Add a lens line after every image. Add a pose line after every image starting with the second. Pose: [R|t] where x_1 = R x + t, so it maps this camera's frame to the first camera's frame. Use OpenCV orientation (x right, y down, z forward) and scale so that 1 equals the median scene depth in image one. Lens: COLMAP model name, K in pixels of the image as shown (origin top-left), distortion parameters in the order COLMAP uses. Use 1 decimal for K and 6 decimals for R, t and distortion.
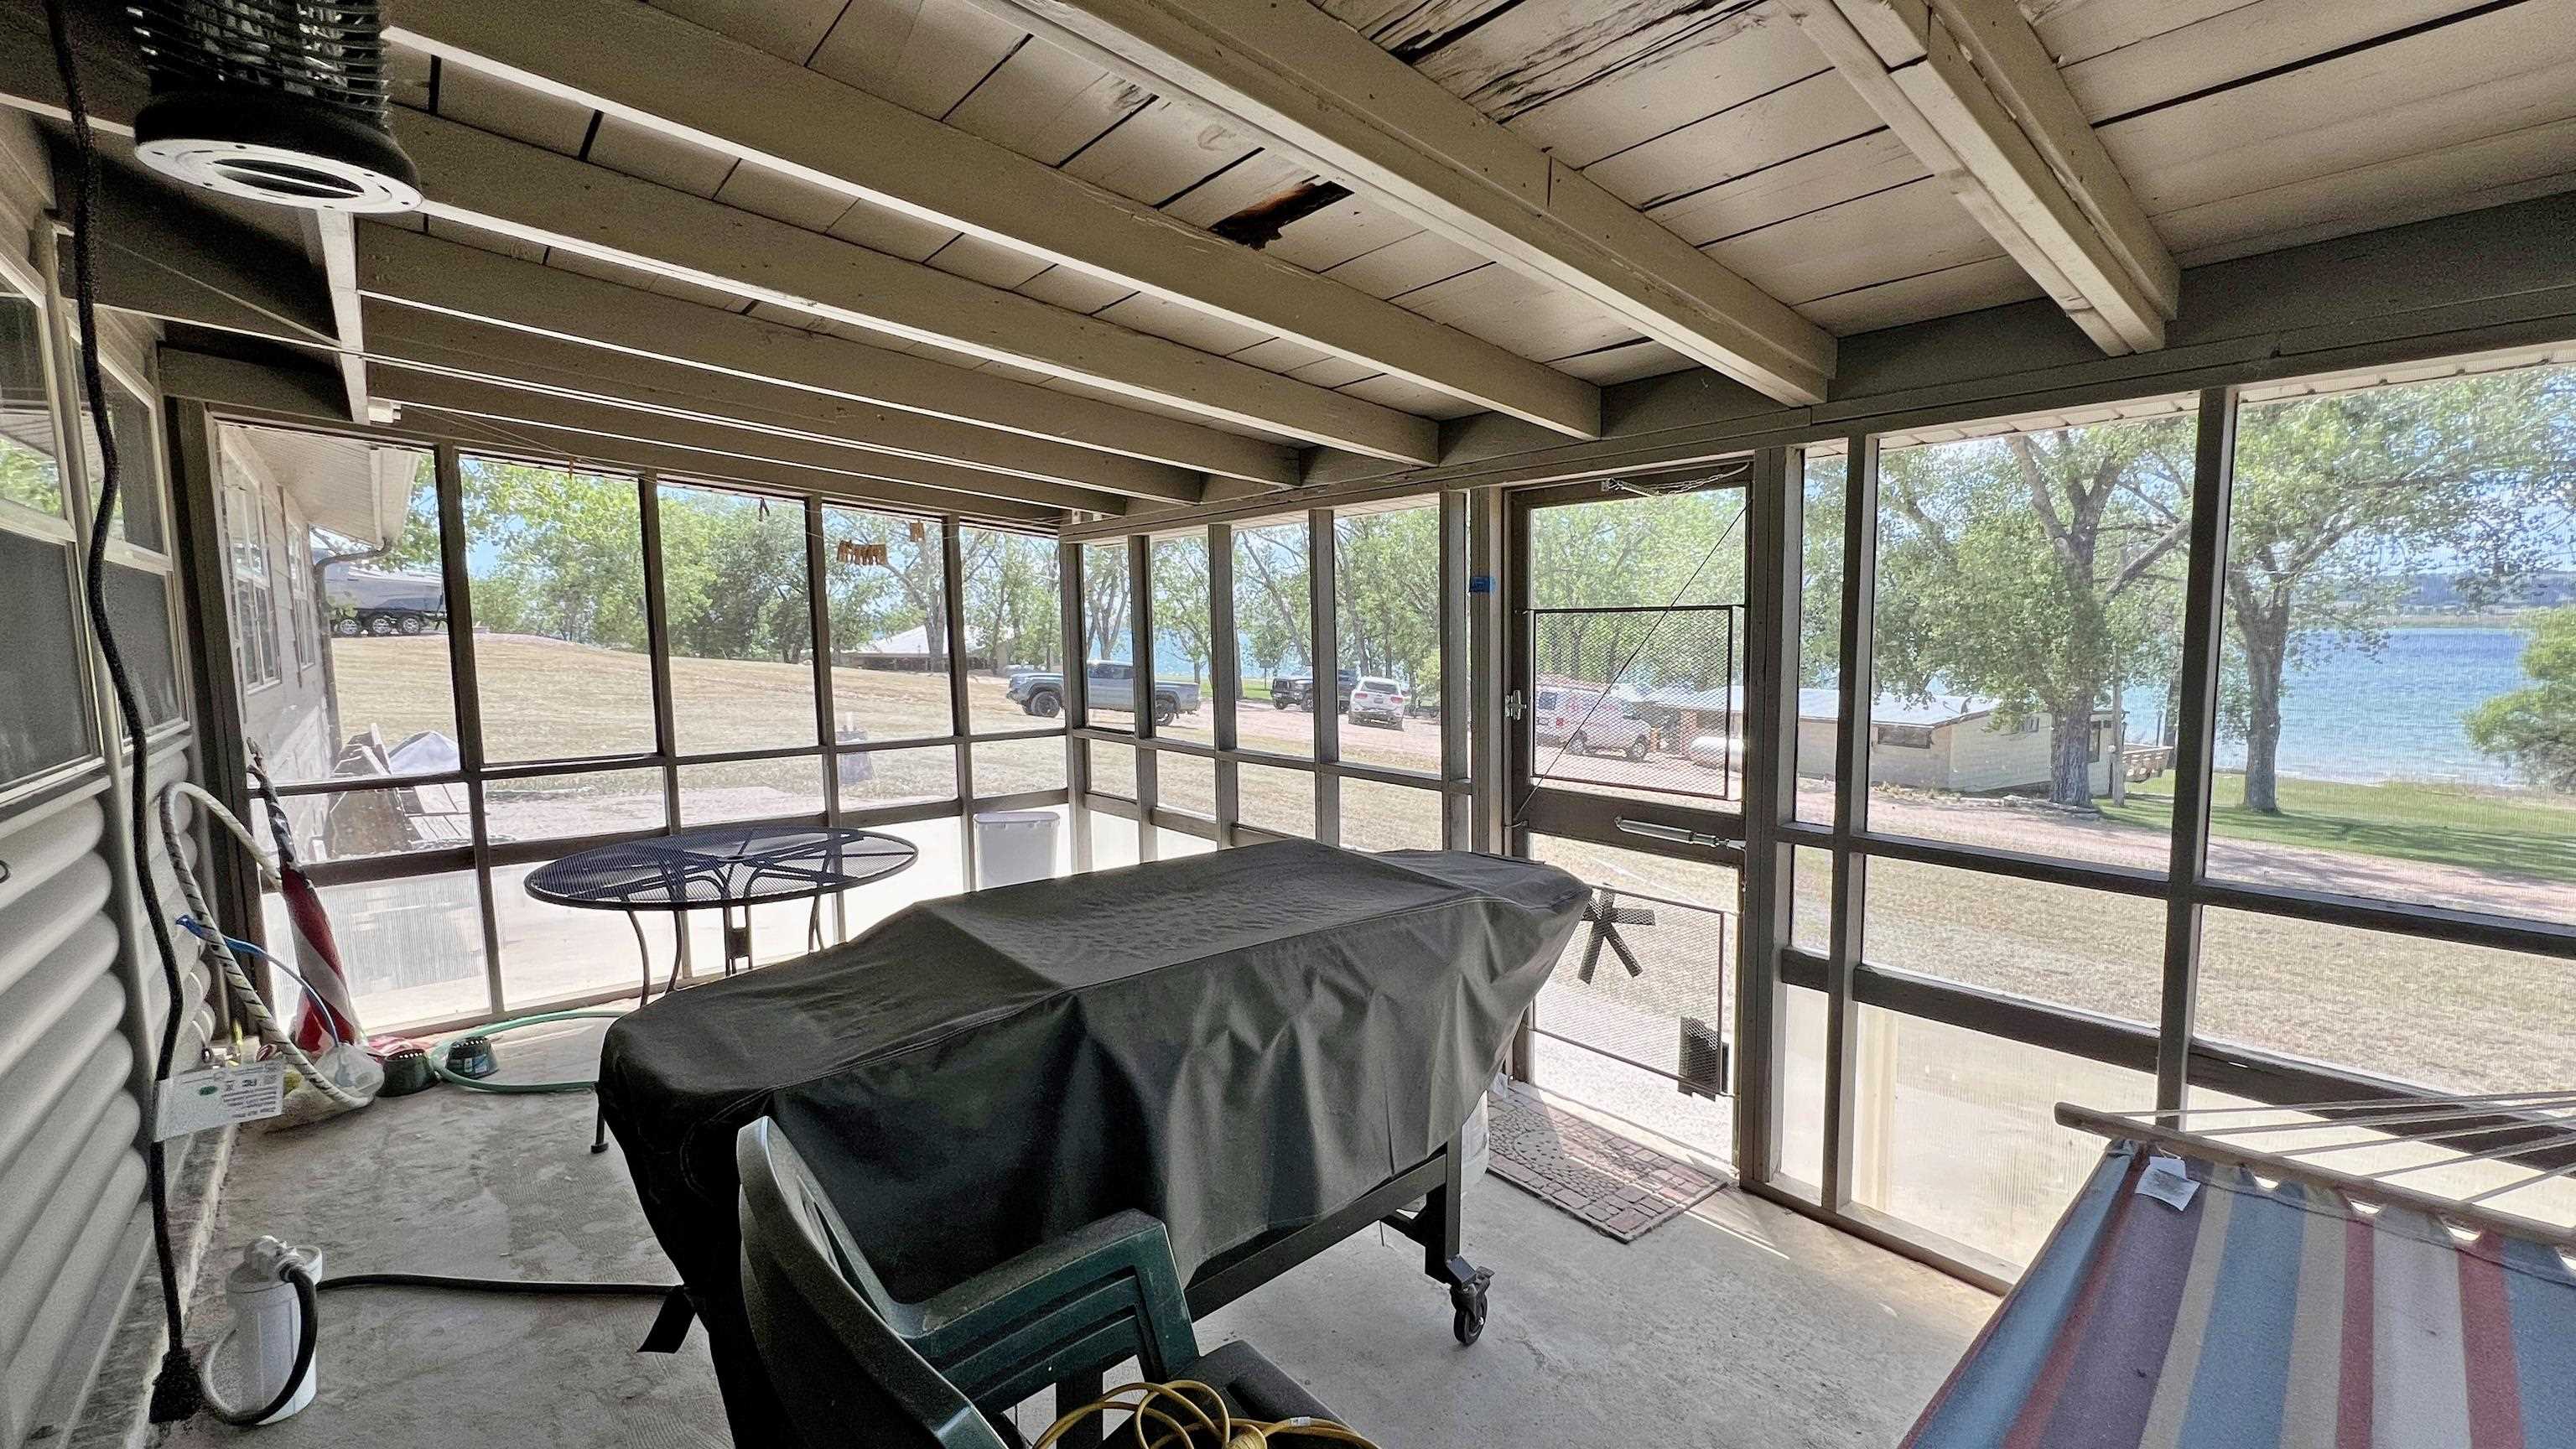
lens RADIAL K [[1033.3, 0, 1288.0], [0, 1033.3, 724.5], [0, 0, 1]] dist [-0.003039, -0.000456]
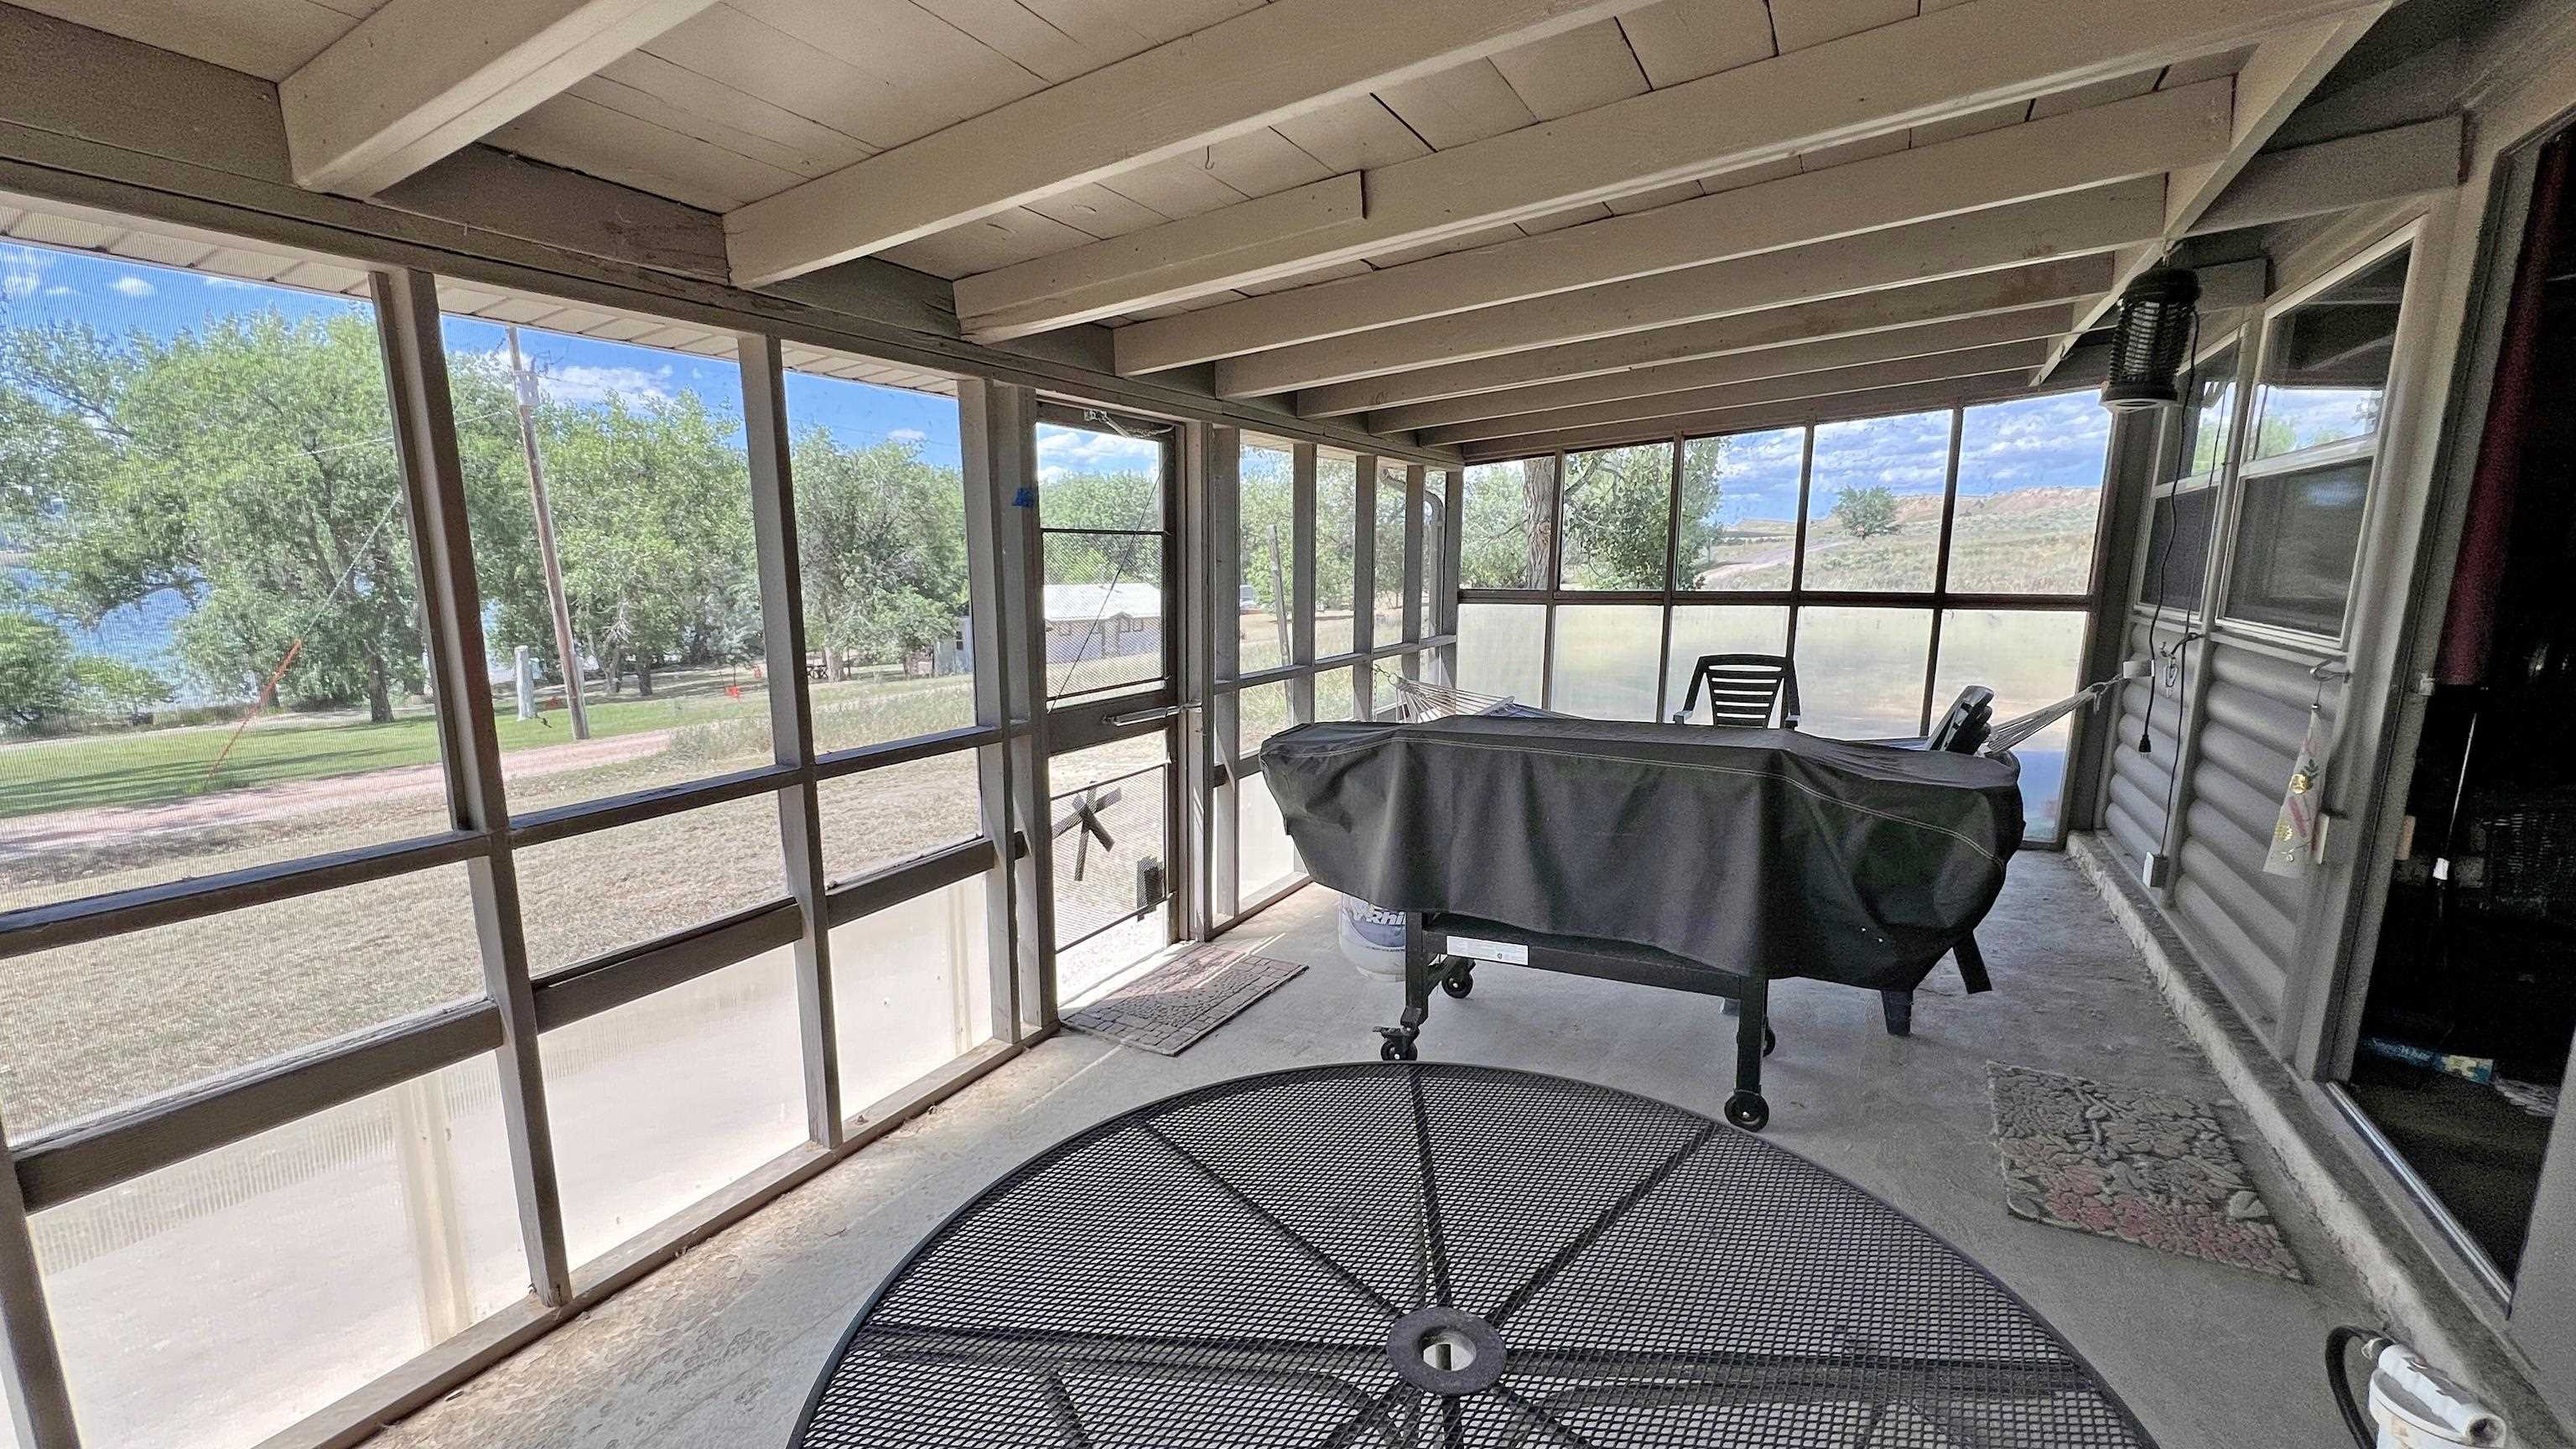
lens RADIAL K [[1033.3, 0, 1288.0], [0, 1033.3, 724.5], [0, 0, 1]] dist [-0.003039, -0.000456]
pose [[-0.328977, -0.147412, 0.932761, -0.783118], [0.093938, 0.977734, 0.187650, -0.093885], [-0.939654, 0.149354, -0.307805, 1.127255]]
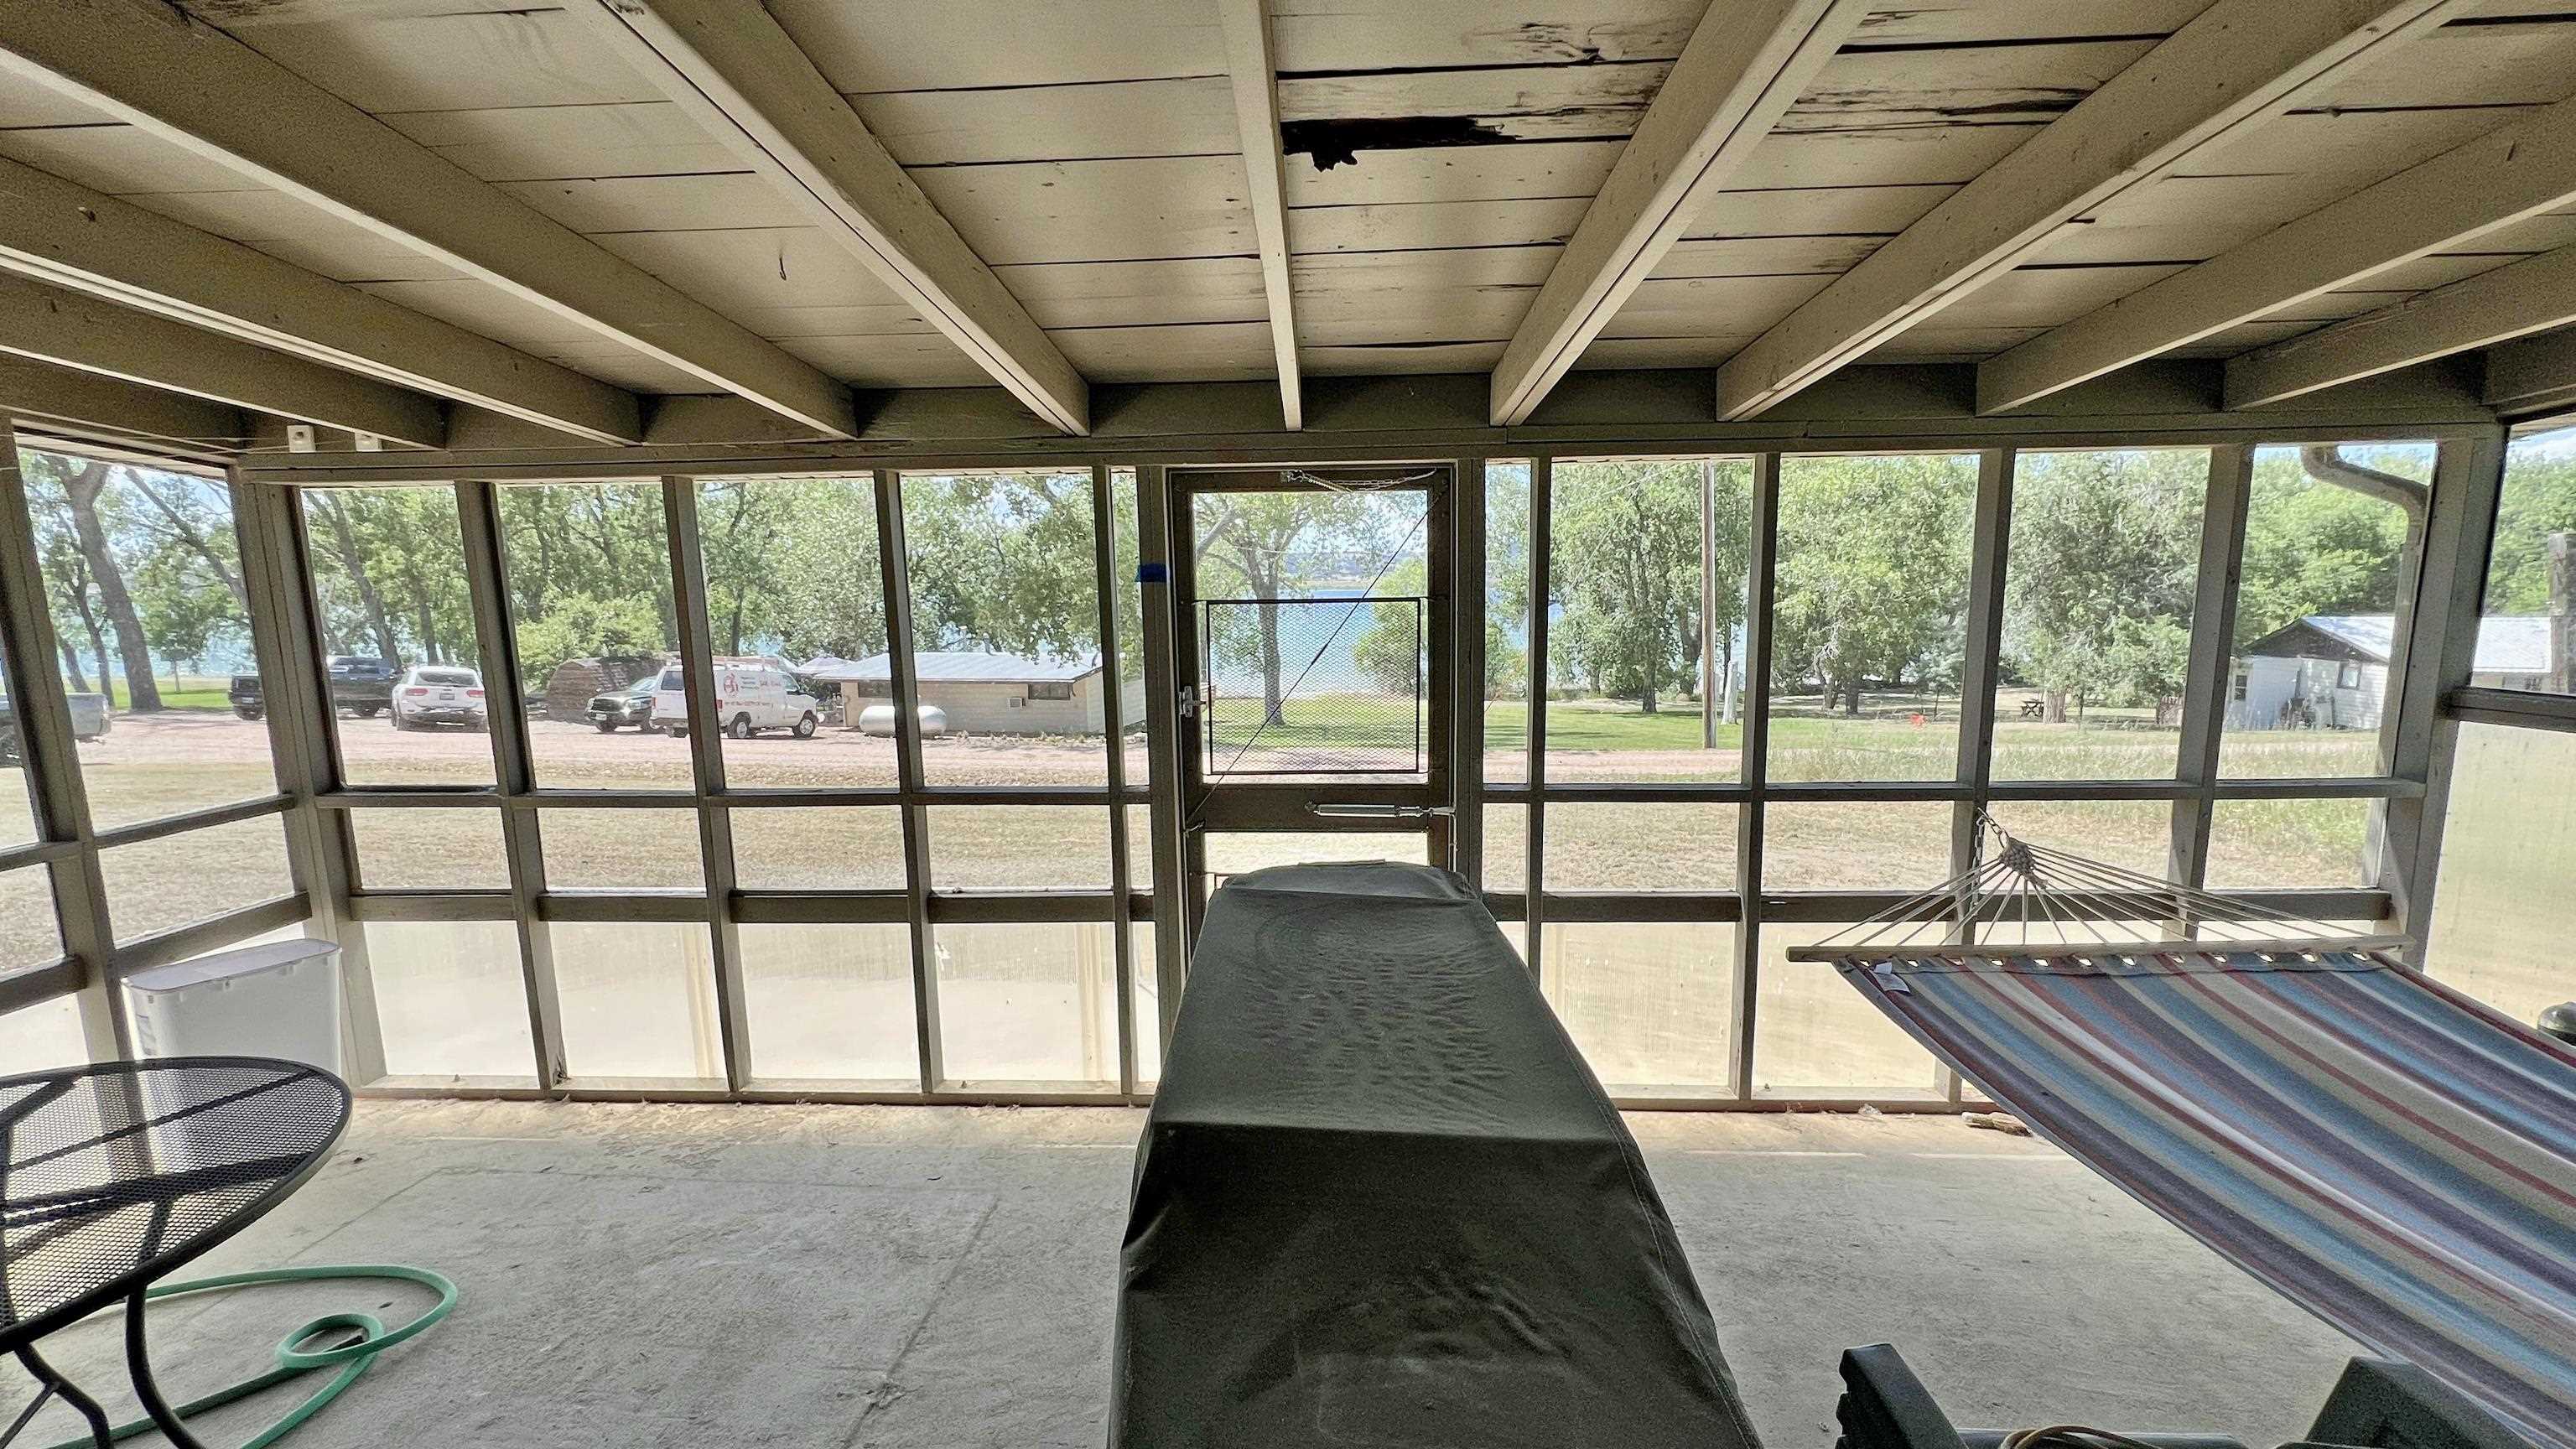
lens RADIAL K [[1033.3, 0, 1288.0], [0, 1033.3, 724.5], [0, 0, 1]] dist [-0.003039, -0.000456]
pose [[0.697194, -0.100477, 0.709807, -0.404588], [0.078108, 0.994881, 0.064110, -0.053604], [-0.712615, 0.010744, 0.701473, 0.286120]]
